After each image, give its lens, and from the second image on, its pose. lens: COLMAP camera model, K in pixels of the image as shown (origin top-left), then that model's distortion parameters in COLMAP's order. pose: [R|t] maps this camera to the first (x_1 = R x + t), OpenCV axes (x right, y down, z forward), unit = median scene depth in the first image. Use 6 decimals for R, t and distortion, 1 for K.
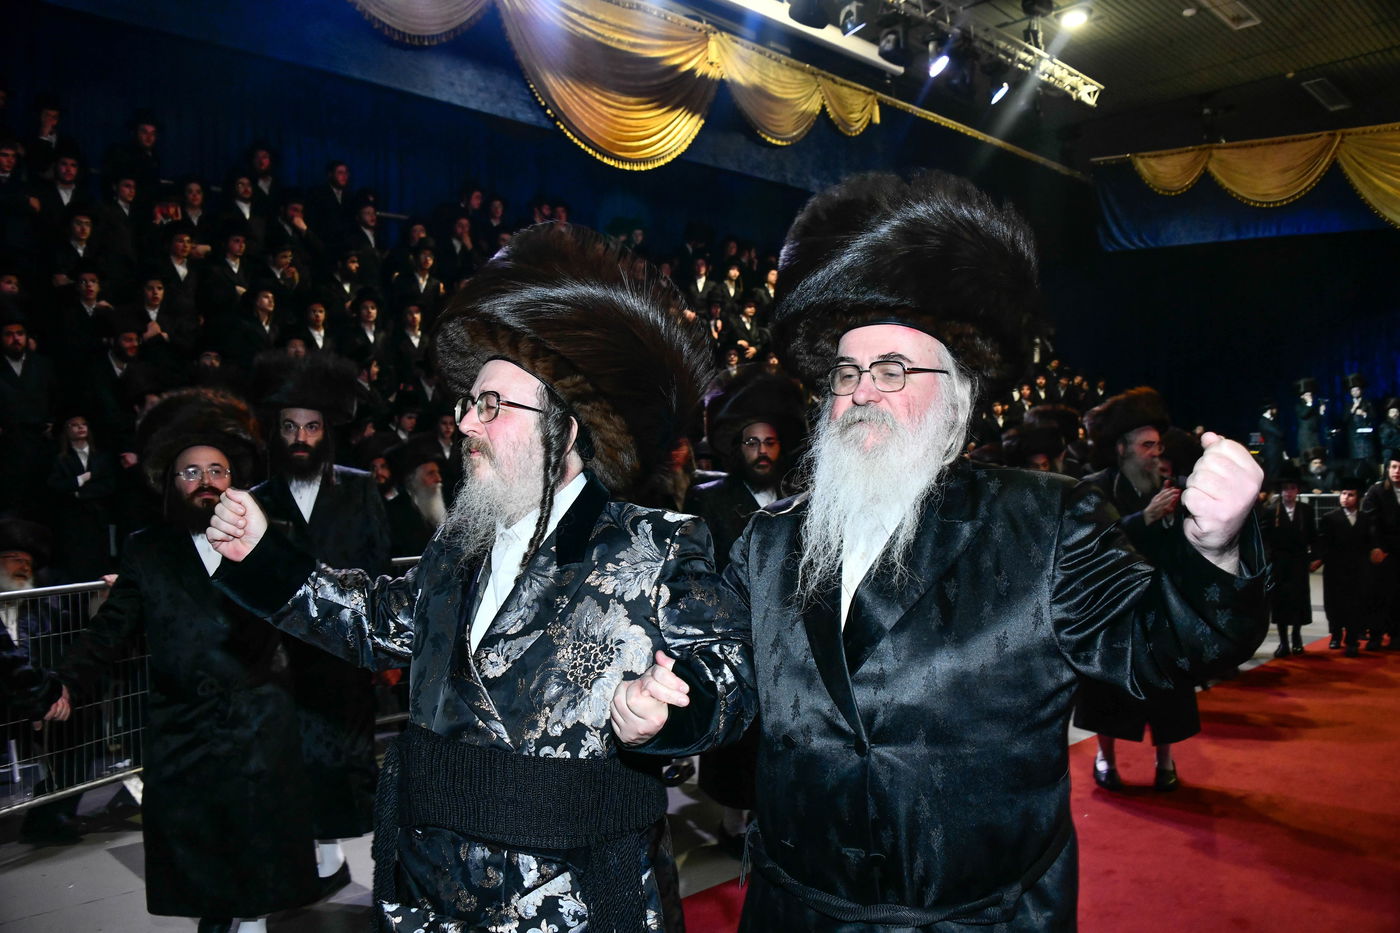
lens RADIAL K [[1104.5, 0, 700.7], [0, 1104.5, 472.9], [0, 0, 1]] dist [-0.144379, 0.078901]
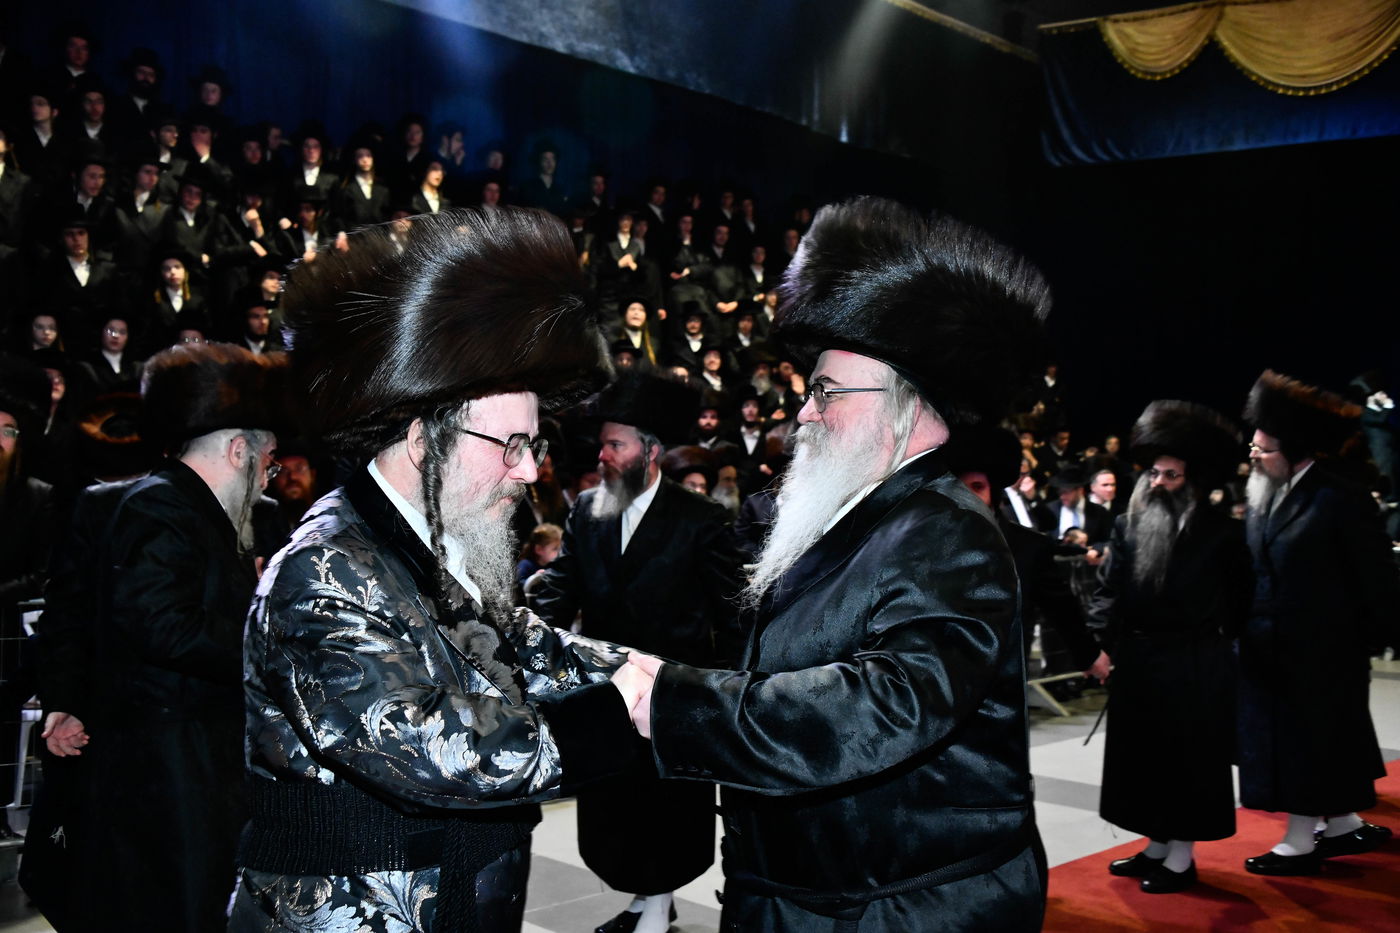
lens RADIAL K [[1323.7, 0, 699.6], [0, 1323.7, 470.0], [0, 0, 1]] dist [0.001863, 0.016751]
pose [[0.999065, 0.039696, -0.017141, 0.185510], [-0.039795, 0.999193, -0.005455, -0.006944], [0.016911, 0.006132, 0.999838, 0.189647]]
